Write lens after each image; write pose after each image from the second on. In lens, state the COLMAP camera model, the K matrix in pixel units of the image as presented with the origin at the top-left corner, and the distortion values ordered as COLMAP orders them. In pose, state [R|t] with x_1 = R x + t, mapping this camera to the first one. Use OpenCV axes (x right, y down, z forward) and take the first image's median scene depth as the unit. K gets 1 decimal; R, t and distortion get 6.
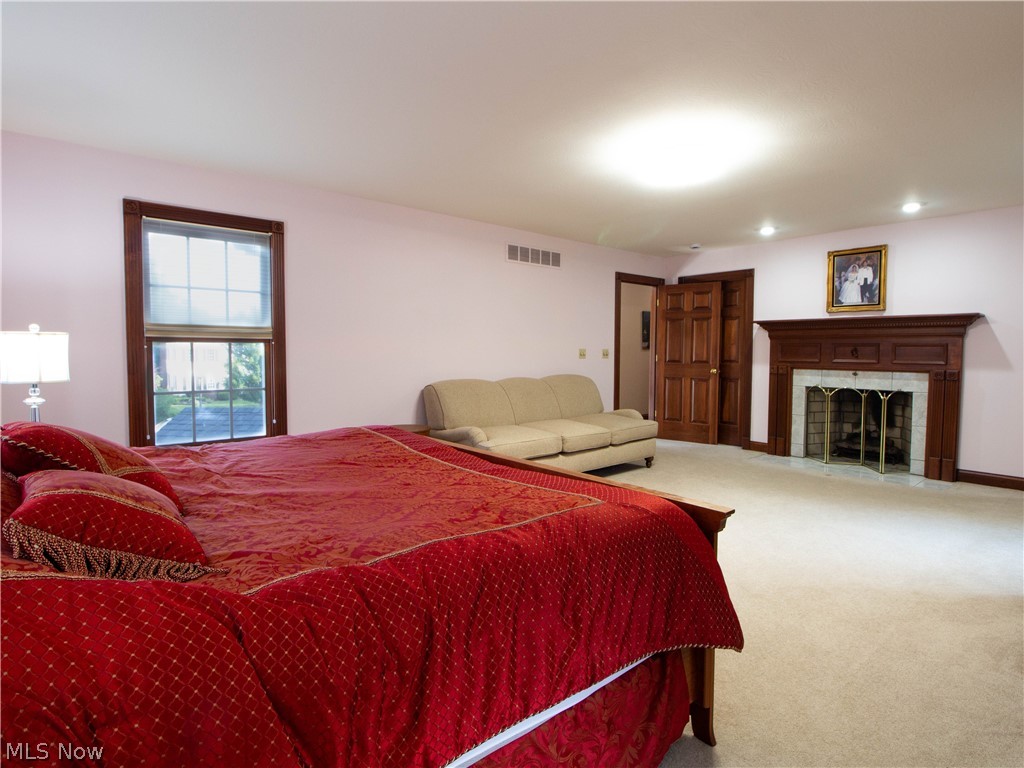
lens RADIAL K [[544.6, 0, 518.4], [0, 544.6, 382.5], [0, 0, 1]] dist [0.001596, -0.004089]
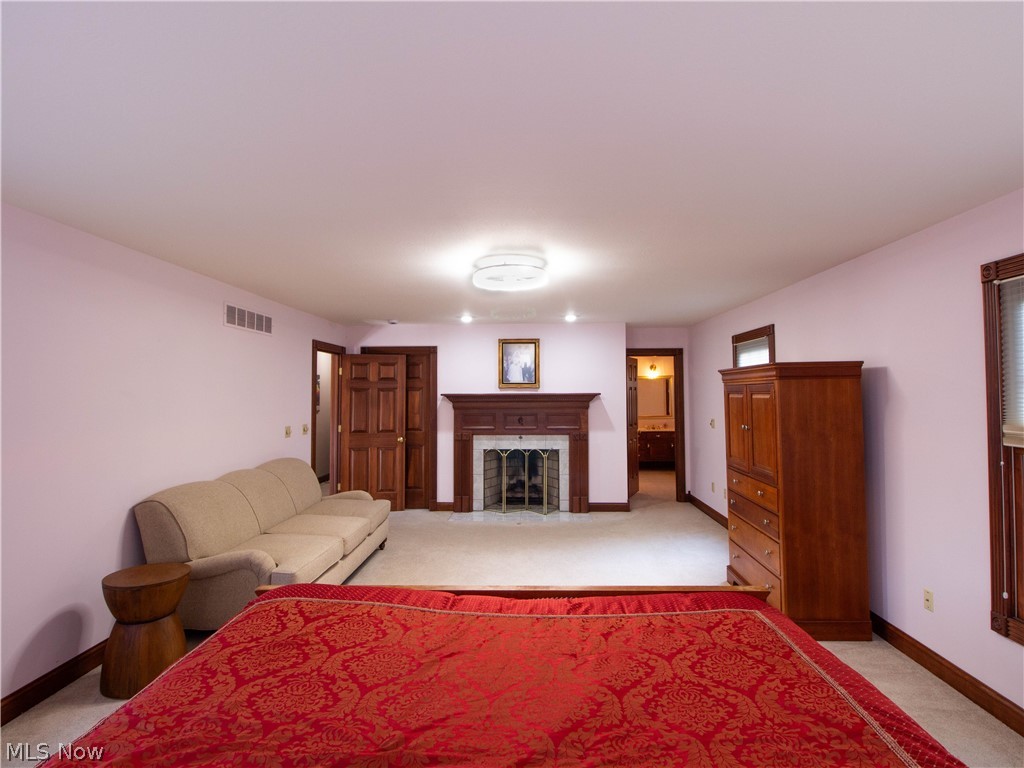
lens RADIAL K [[544.6, 0, 516.4], [0, 544.6, 377.6], [0, 0, 1]] dist [0.001596, -0.004089]
pose [[0.671268, 0.014238, 0.741078, -0.300209], [0.051487, 0.996505, -0.065783, -0.066565], [-0.739424, 0.082314, 0.668189, 0.145979]]
